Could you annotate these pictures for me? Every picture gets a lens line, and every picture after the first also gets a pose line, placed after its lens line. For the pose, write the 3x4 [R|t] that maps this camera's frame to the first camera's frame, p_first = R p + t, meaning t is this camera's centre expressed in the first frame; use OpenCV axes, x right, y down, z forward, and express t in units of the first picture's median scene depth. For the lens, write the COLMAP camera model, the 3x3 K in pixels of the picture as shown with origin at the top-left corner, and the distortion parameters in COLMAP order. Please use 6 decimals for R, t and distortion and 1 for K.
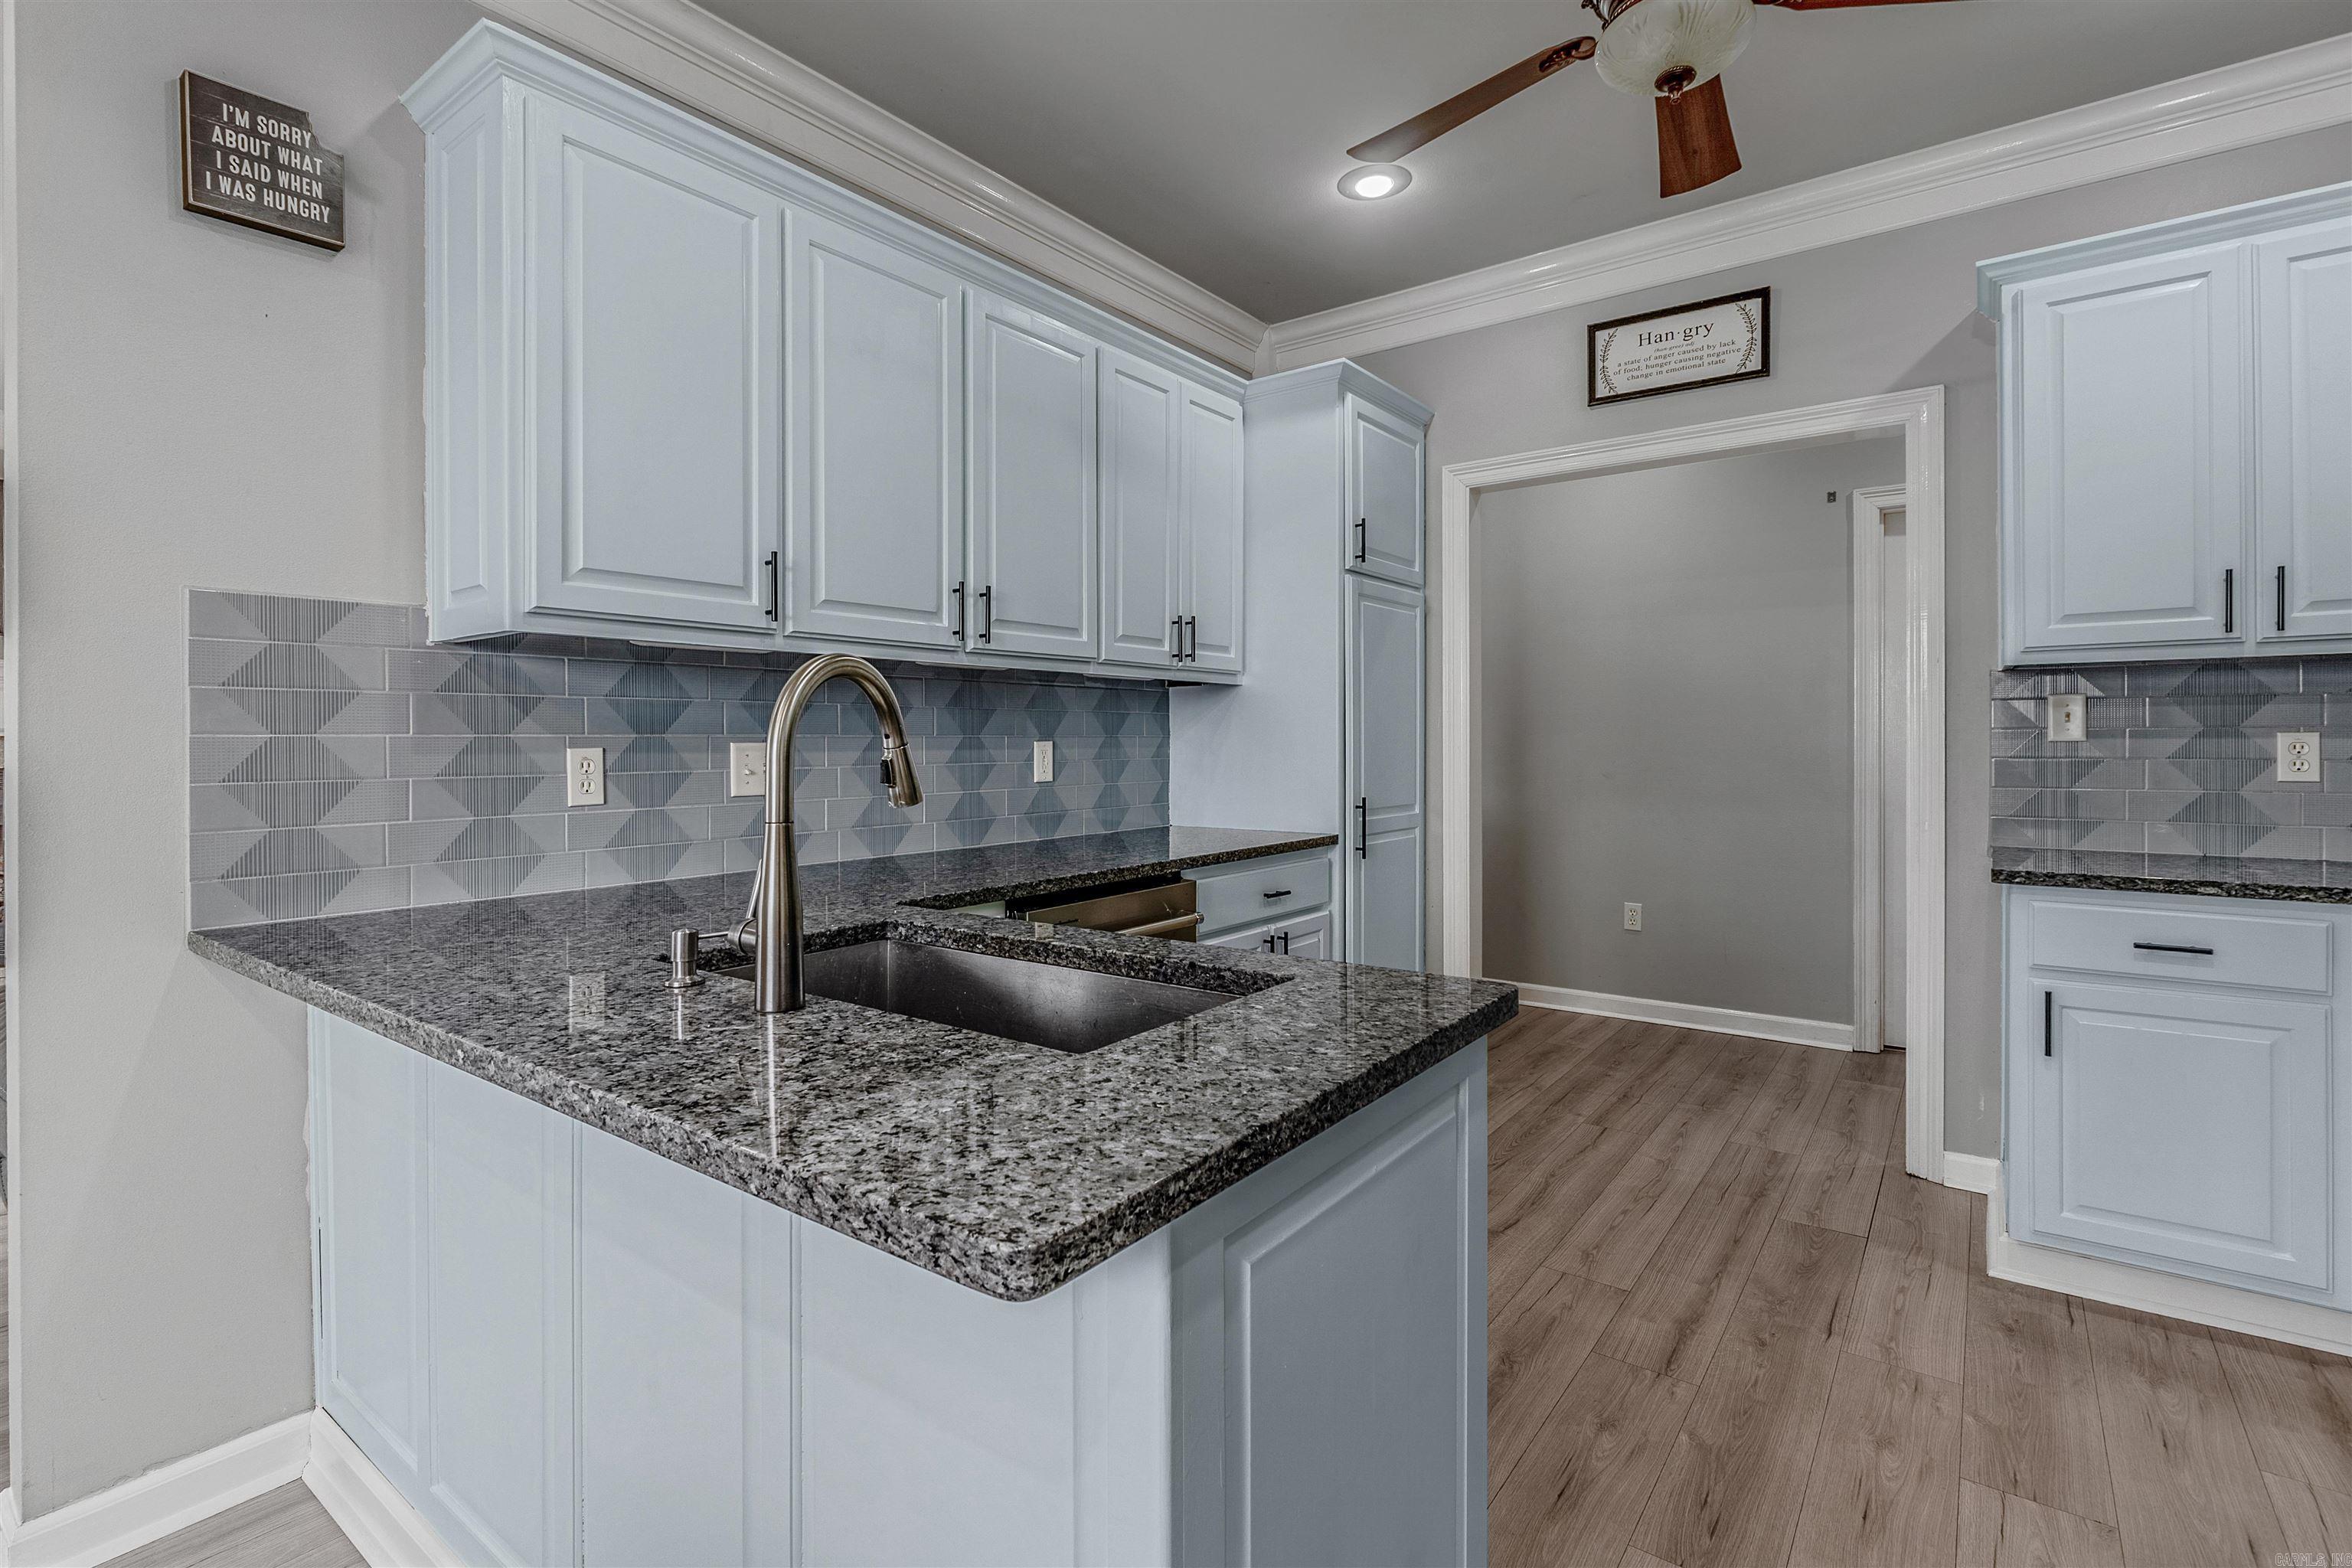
lens RADIAL K [[1098.0, 0, 1144.2], [0, 1098.0, 742.5], [0, 0, 1]] dist [-0.001904, -0.000359]
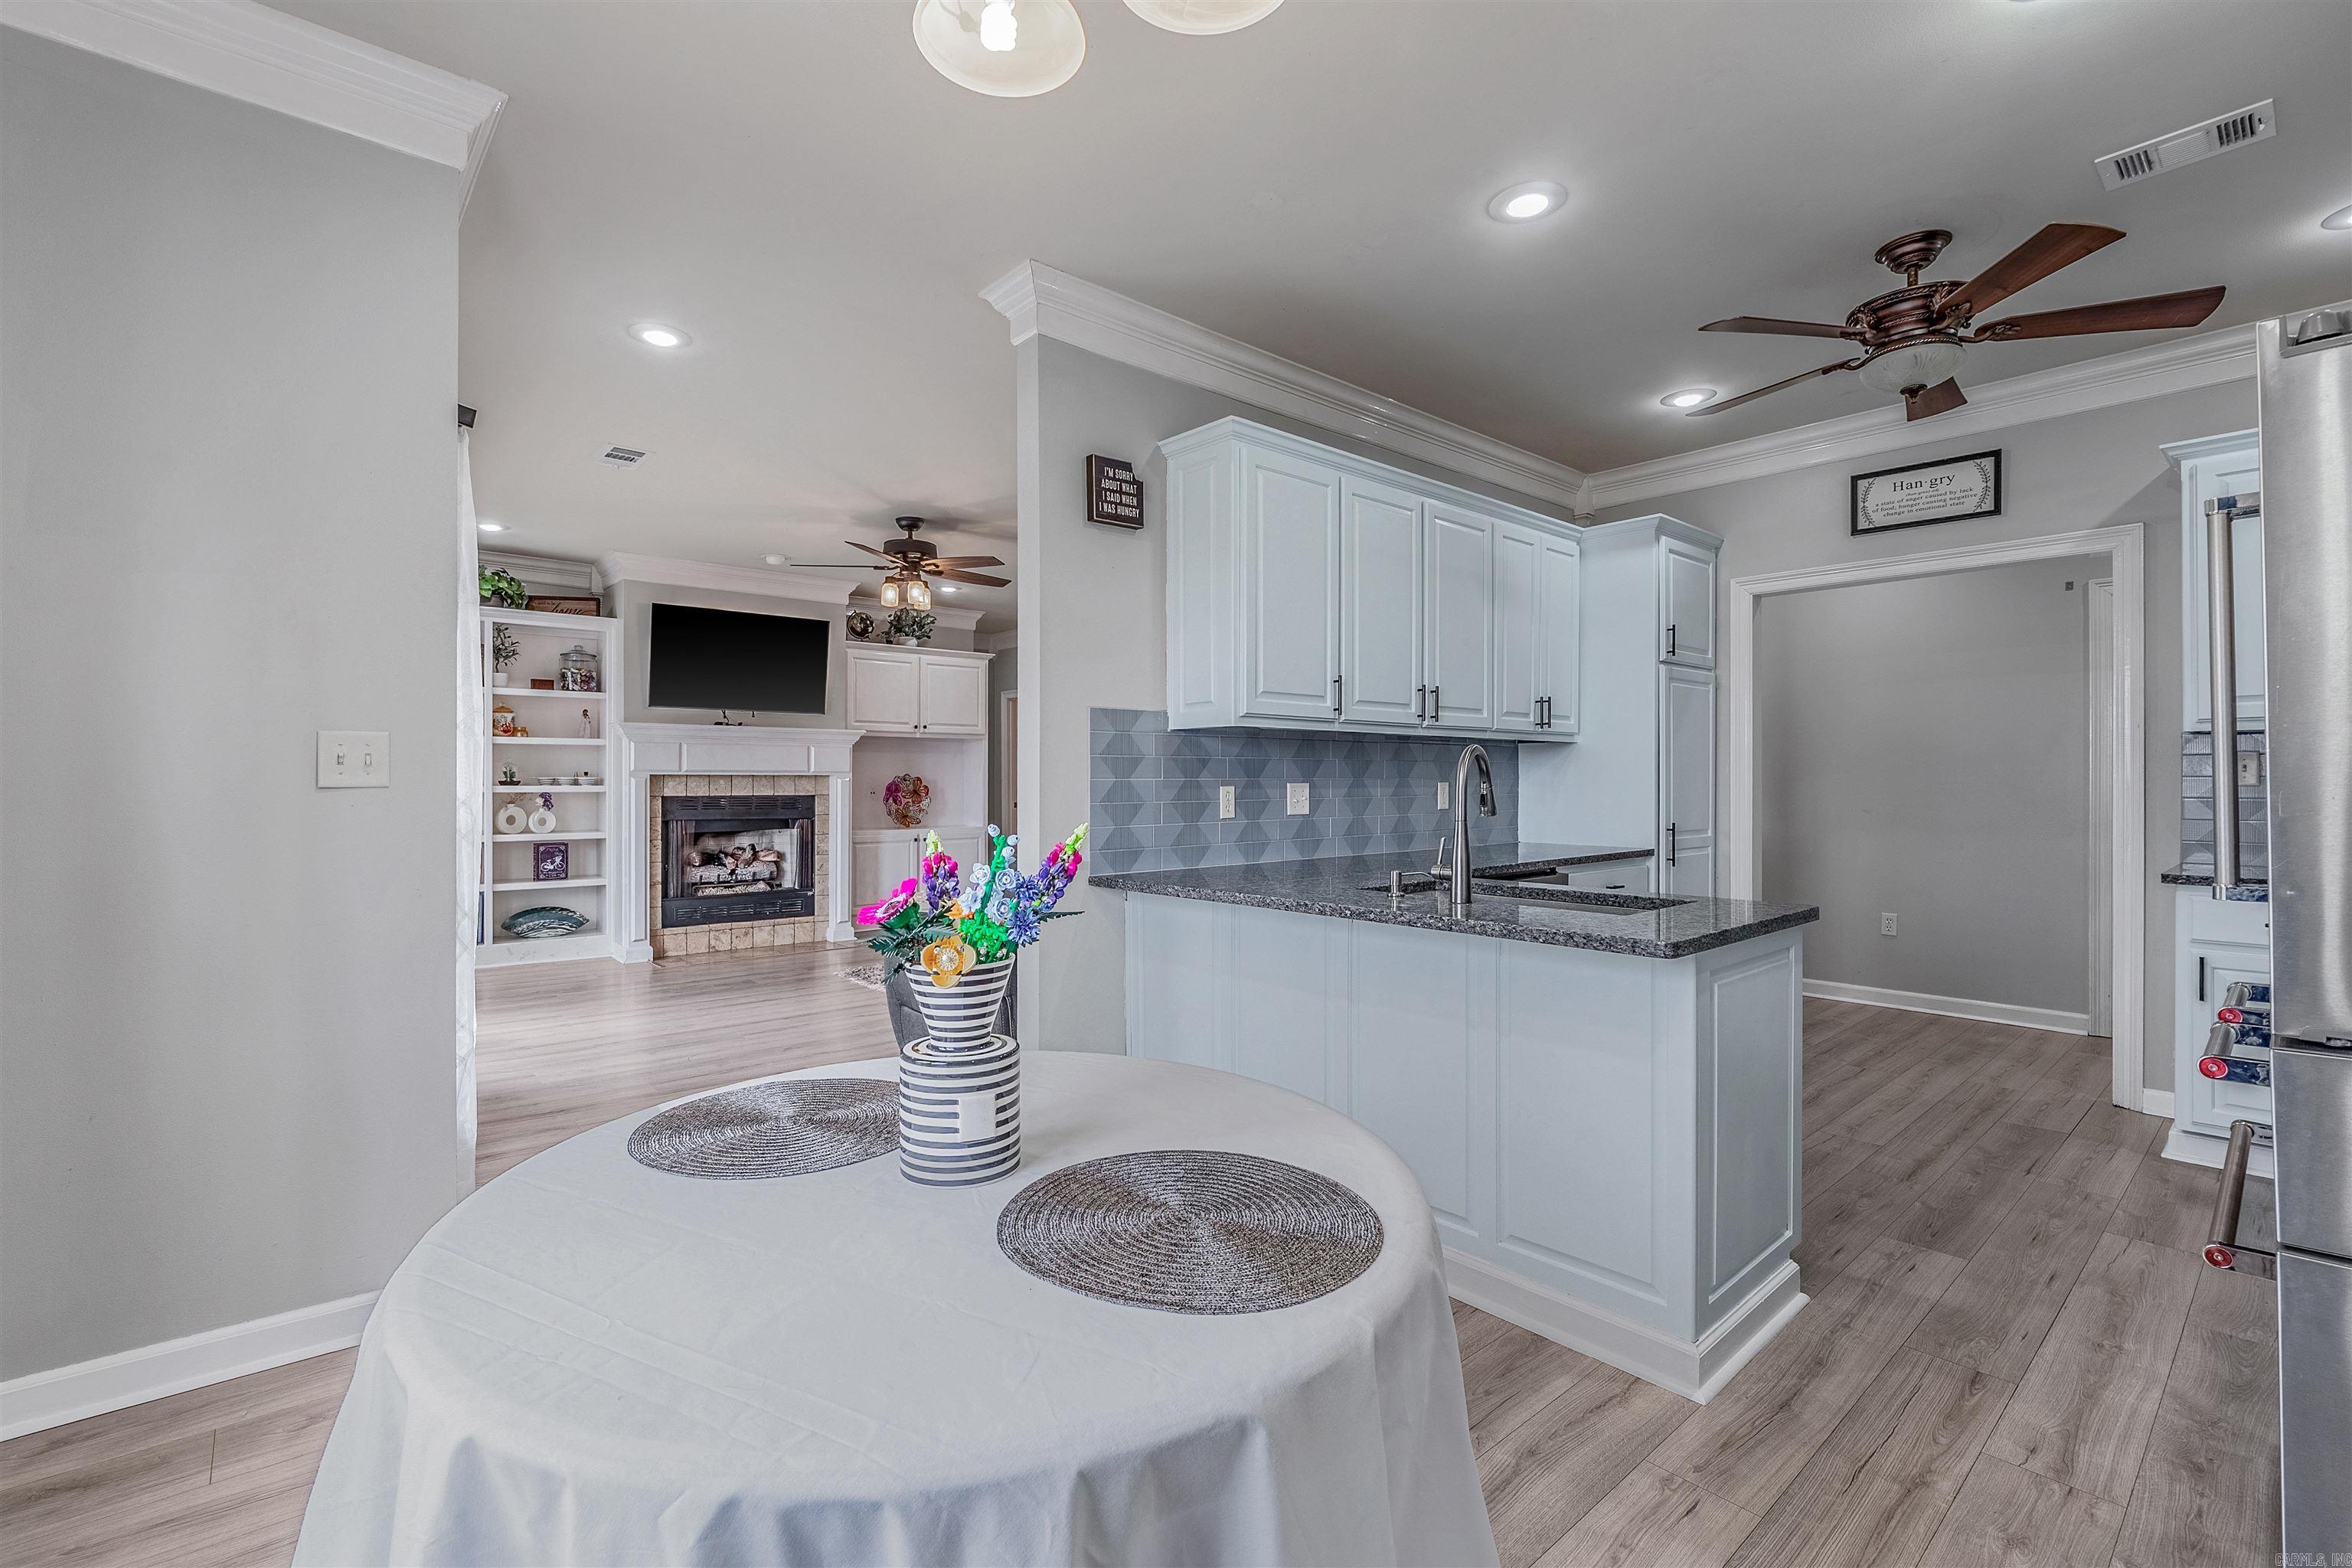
lens RADIAL K [[1022.1, 0, 1168.2], [0, 1022.1, 776.2], [0, 0, 1]] dist [-0.000789, -0.000406]
pose [[0.980232, 0.003026, -0.197829, -0.209983], [-0.003546, 0.999991, -0.002274, -0.005290], [0.197821, 0.002930, 0.980234, -0.492349]]
